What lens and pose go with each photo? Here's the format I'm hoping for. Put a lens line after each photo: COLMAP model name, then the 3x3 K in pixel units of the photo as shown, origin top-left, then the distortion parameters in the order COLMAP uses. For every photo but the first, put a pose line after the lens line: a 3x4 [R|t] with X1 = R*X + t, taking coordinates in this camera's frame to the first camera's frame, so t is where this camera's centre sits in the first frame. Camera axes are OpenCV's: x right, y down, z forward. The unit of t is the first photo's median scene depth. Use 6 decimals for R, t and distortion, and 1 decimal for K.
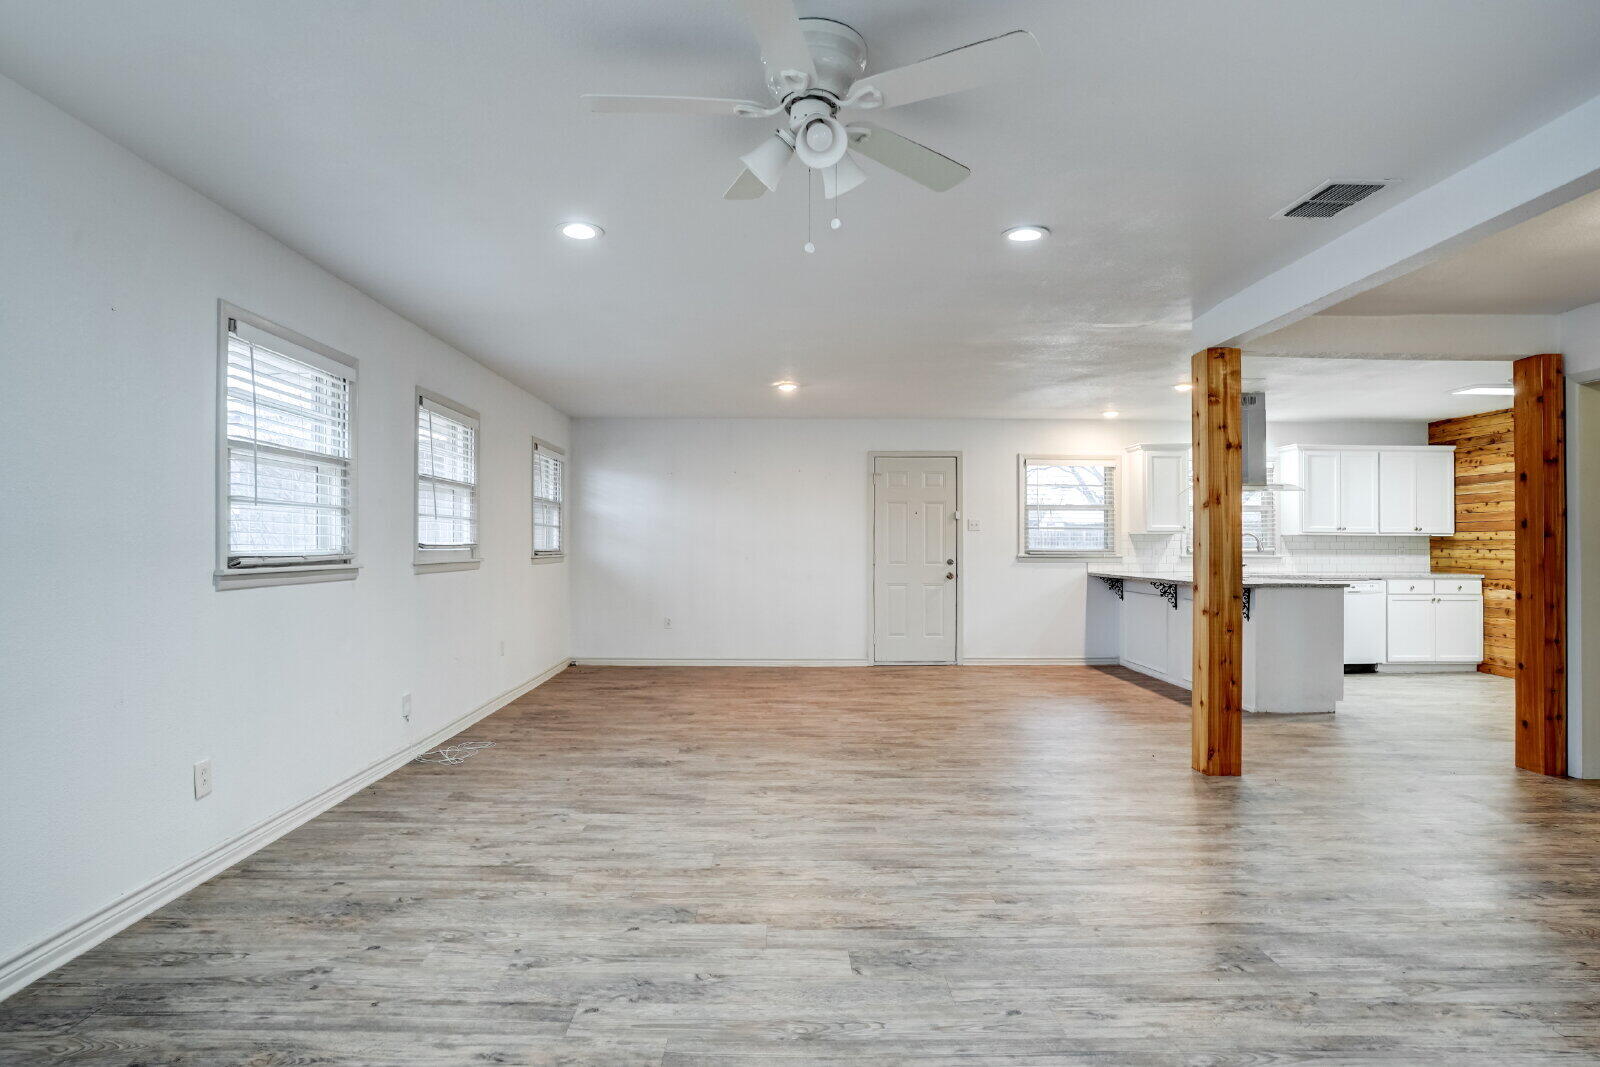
lens RADIAL K [[844.1, 0, 770.1], [0, 844.1, 537.5], [0, 0, 1]] dist [-0.066214, 0.034568]
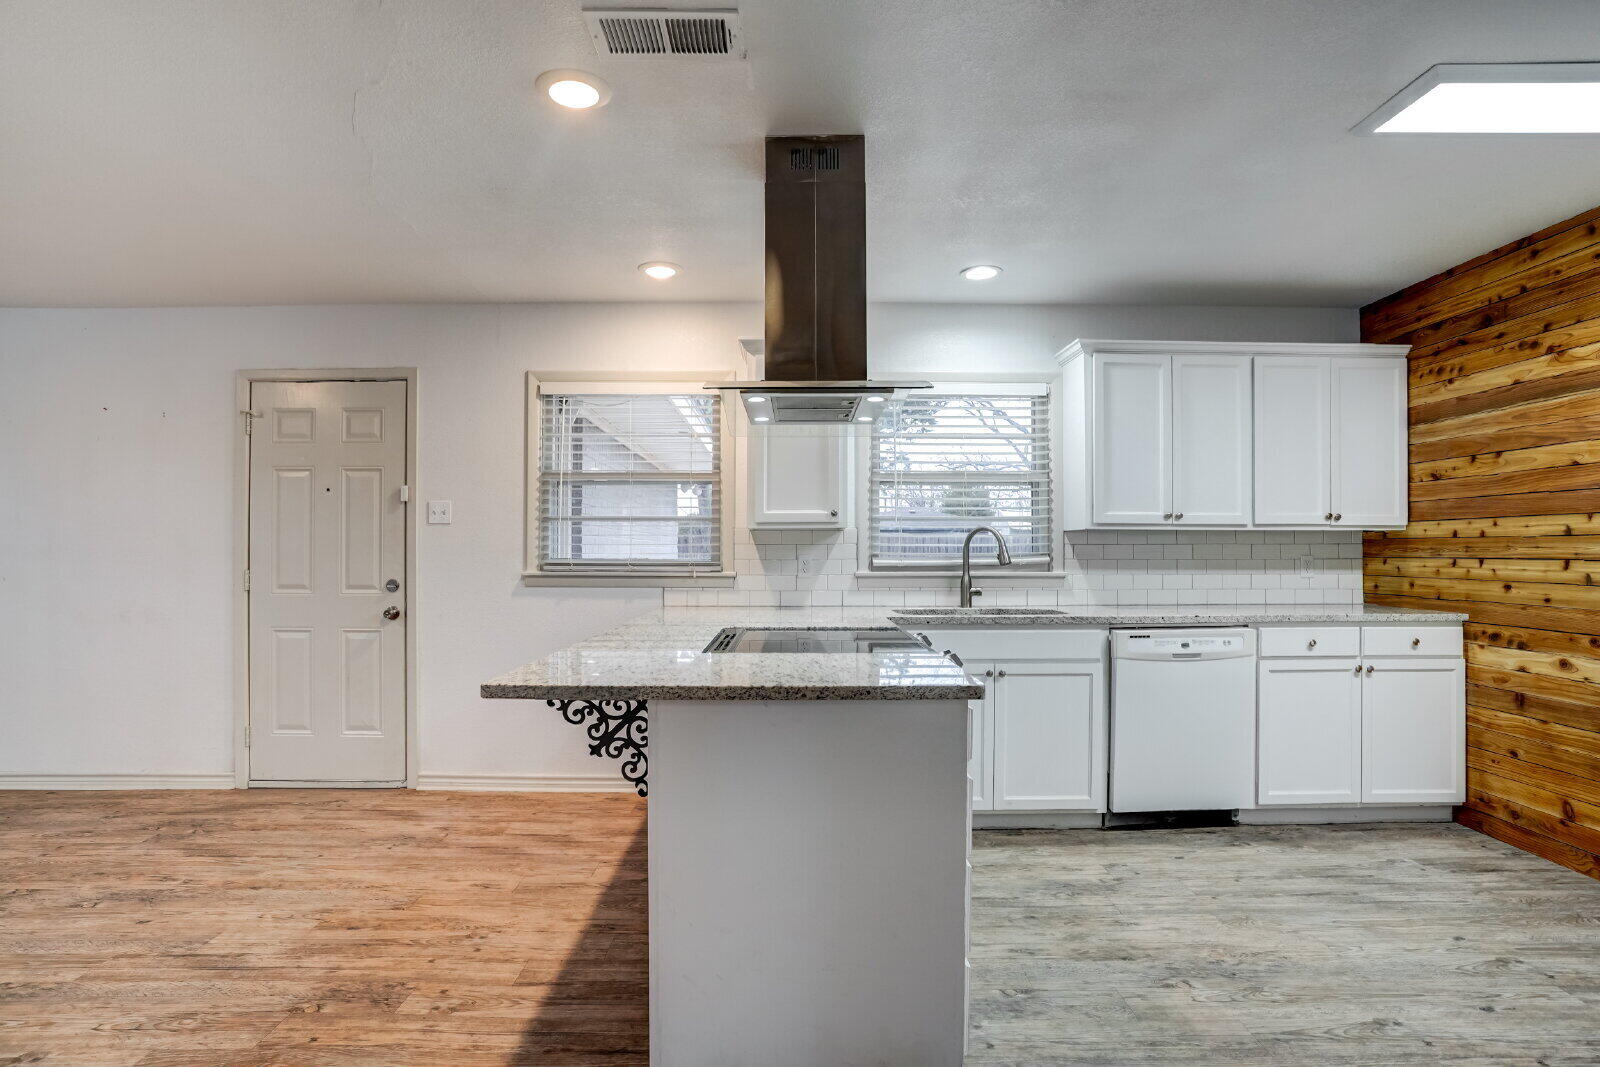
lens RADIAL K [[835.3, 0, 787.1], [0, 835.3, 549.5], [0, 0, 1]] dist [-0.068374, 0.038198]
pose [[0.999983, -0.003264, 0.004736, 0.493377], [0.003243, 0.999984, 0.004555, 0.006303], [-0.004750, -0.004540, 0.999978, 0.552675]]
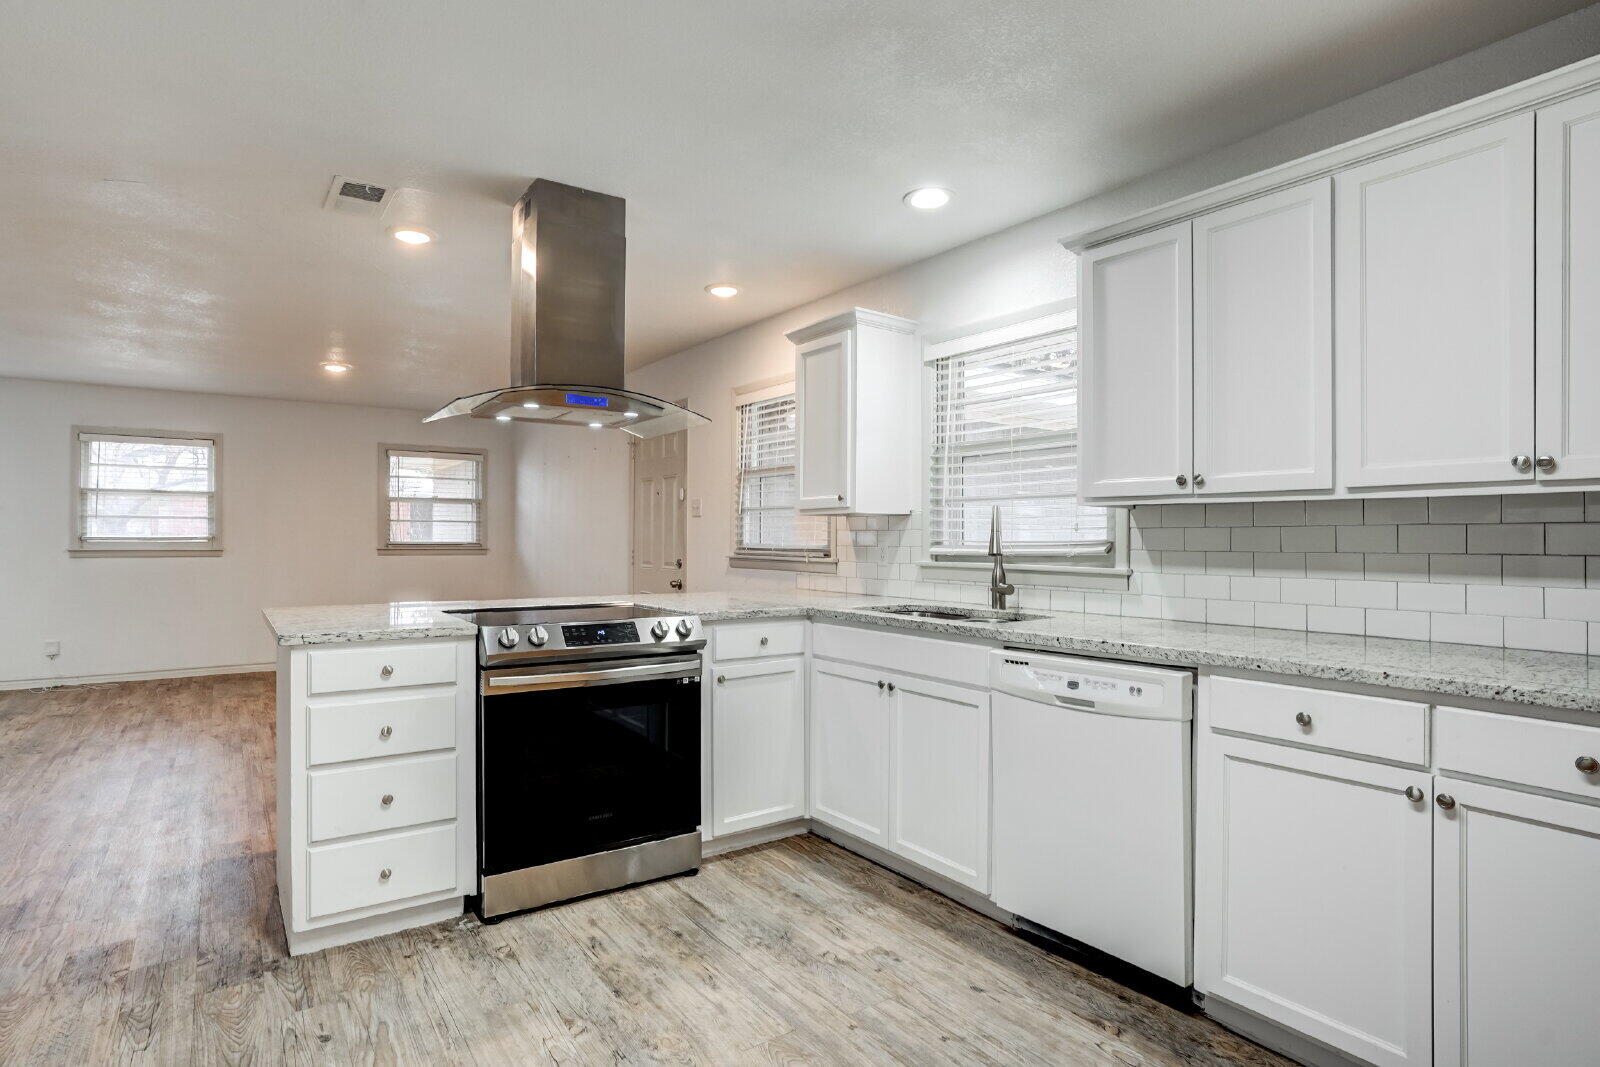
lens RADIAL K [[837.4, 0, 796.9], [0, 837.4, 533.3], [0, 0, 1]] dist [-0.069569, 0.038143]
pose [[0.575249, -0.006506, -0.817952, 0.899464], [0.004320, 0.999979, -0.004915, 0.009367], [0.817967, -0.000706, 0.575265, 0.757728]]
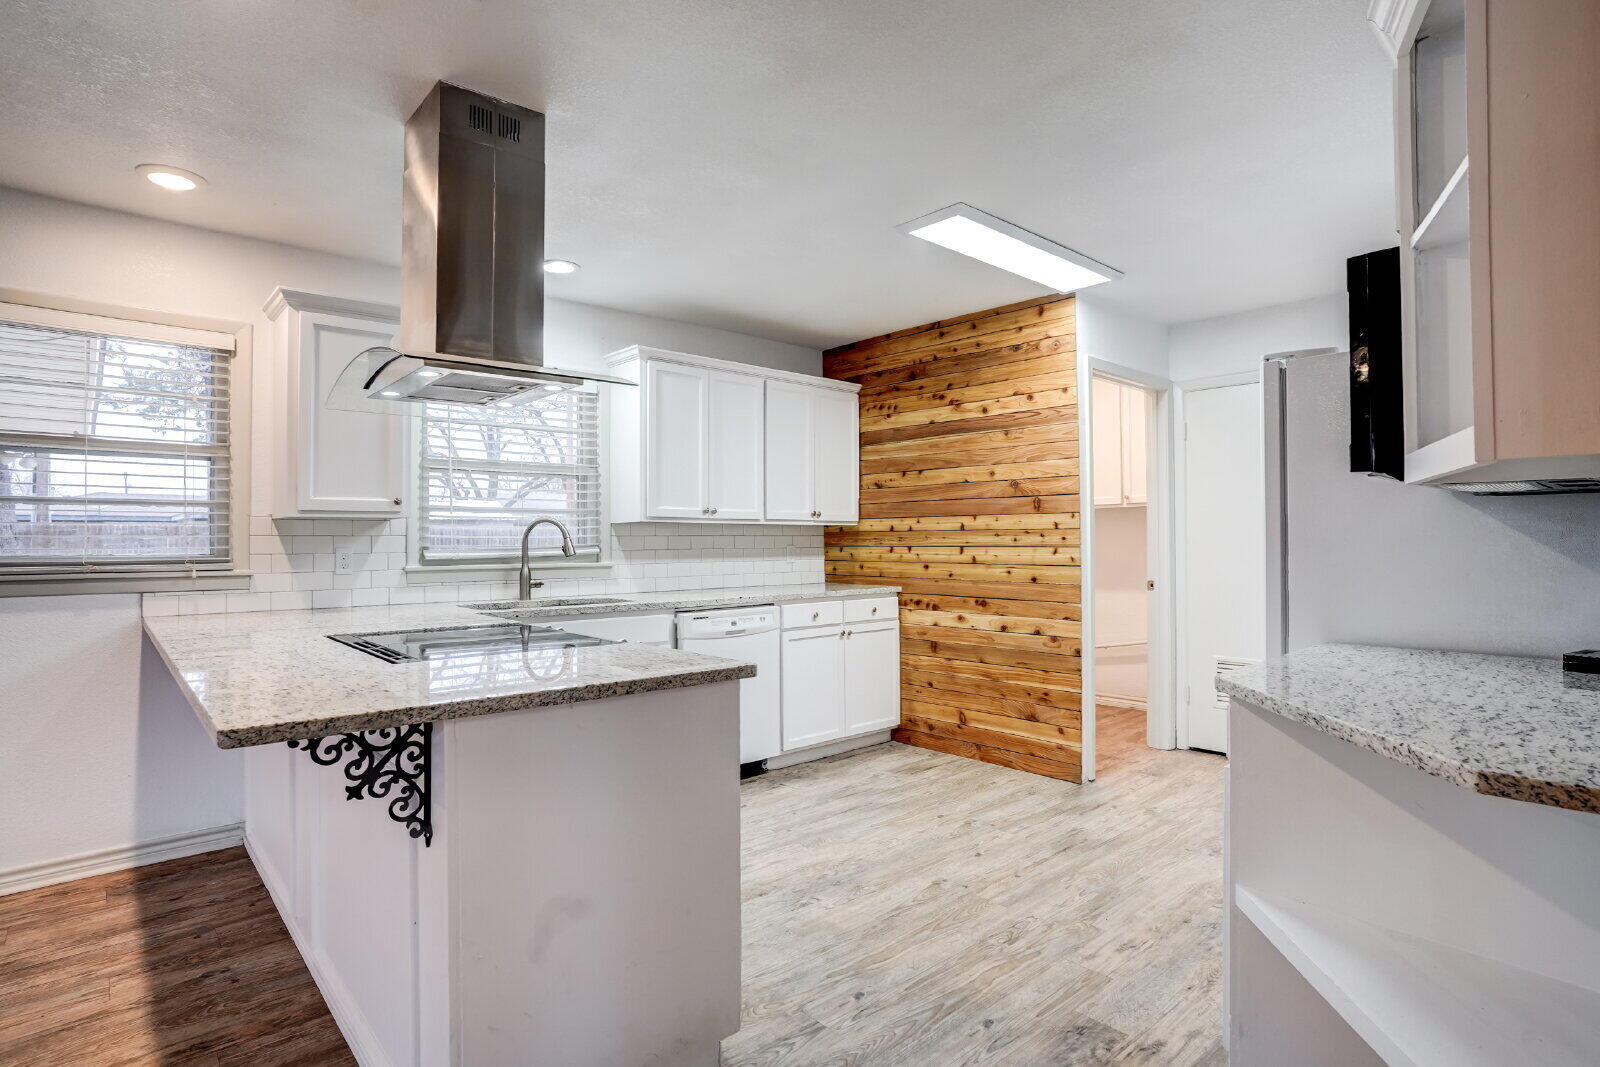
lens RADIAL K [[837.4, 0, 796.9], [0, 837.4, 533.3], [0, 0, 1]] dist [-0.069569, 0.038143]
pose [[0.745758, -0.000902, 0.666216, 0.388863], [0.002440, 0.999996, -0.001376, 0.005119], [-0.666212, 0.002652, 0.745758, 0.580250]]
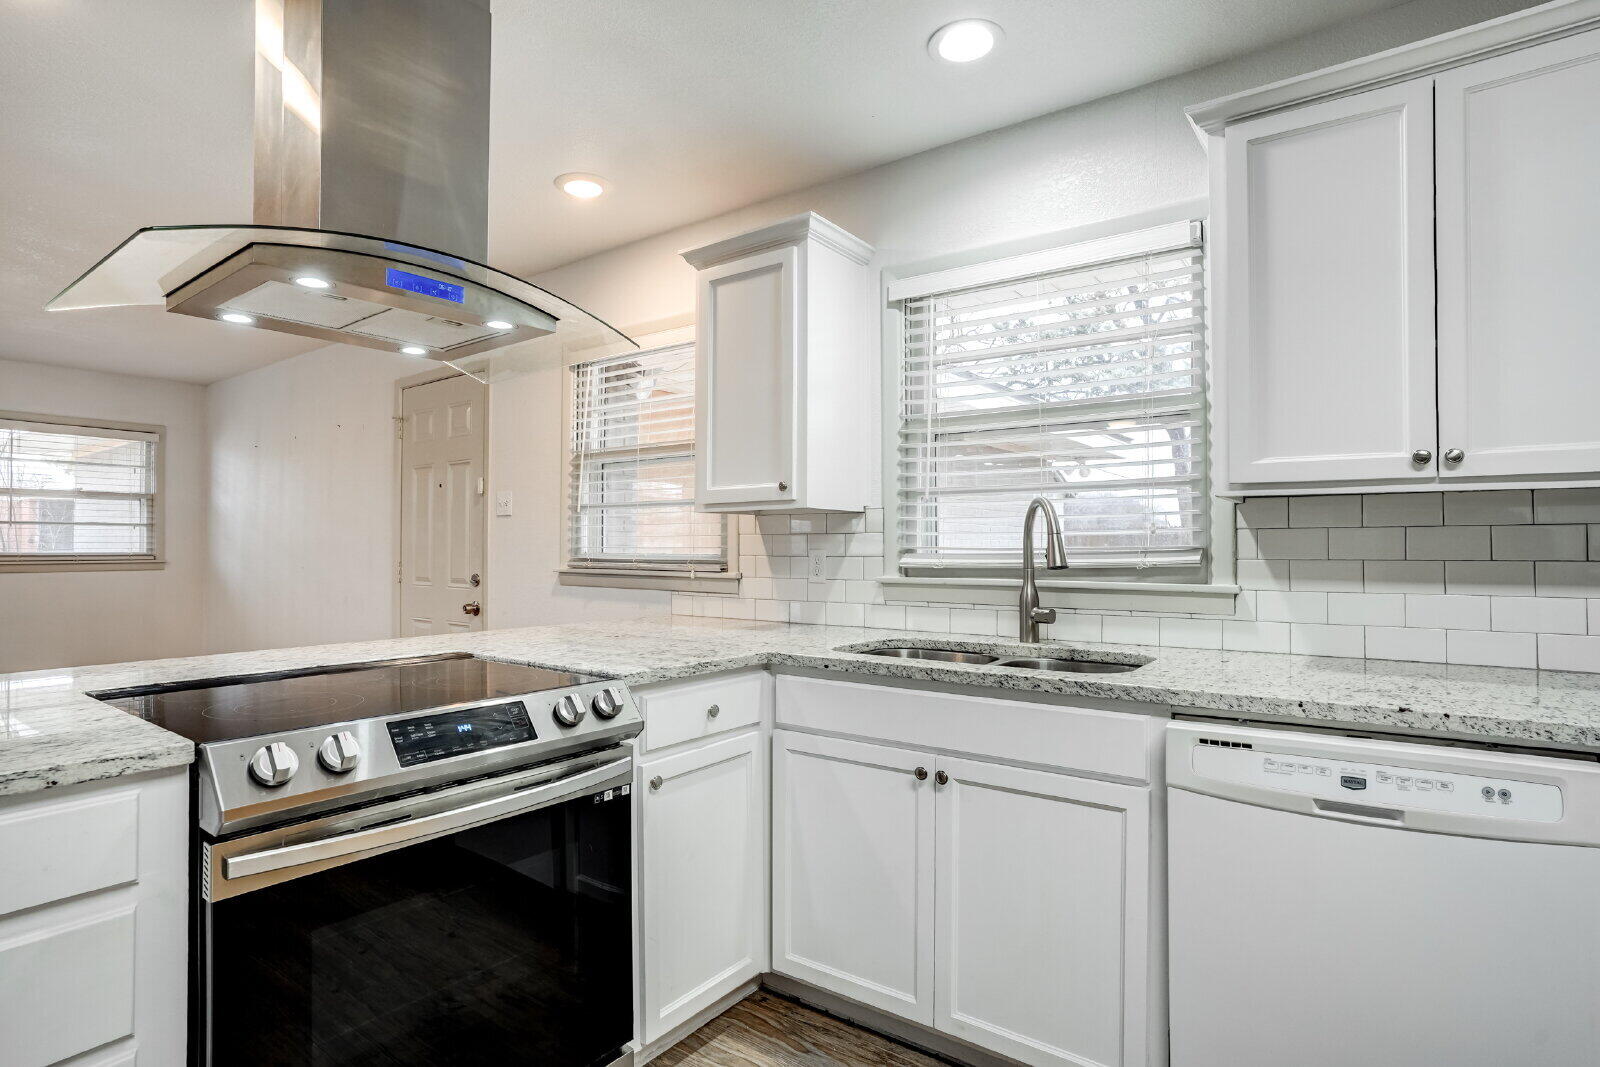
lens RADIAL K [[837.4, 0, 796.9], [0, 837.4, 533.3], [0, 0, 1]] dist [-0.069569, 0.038143]
pose [[0.799194, -0.012780, -0.600937, 0.725745], [0.007472, 0.999908, -0.011327, 0.009185], [0.601026, 0.004562, 0.799216, 0.792855]]
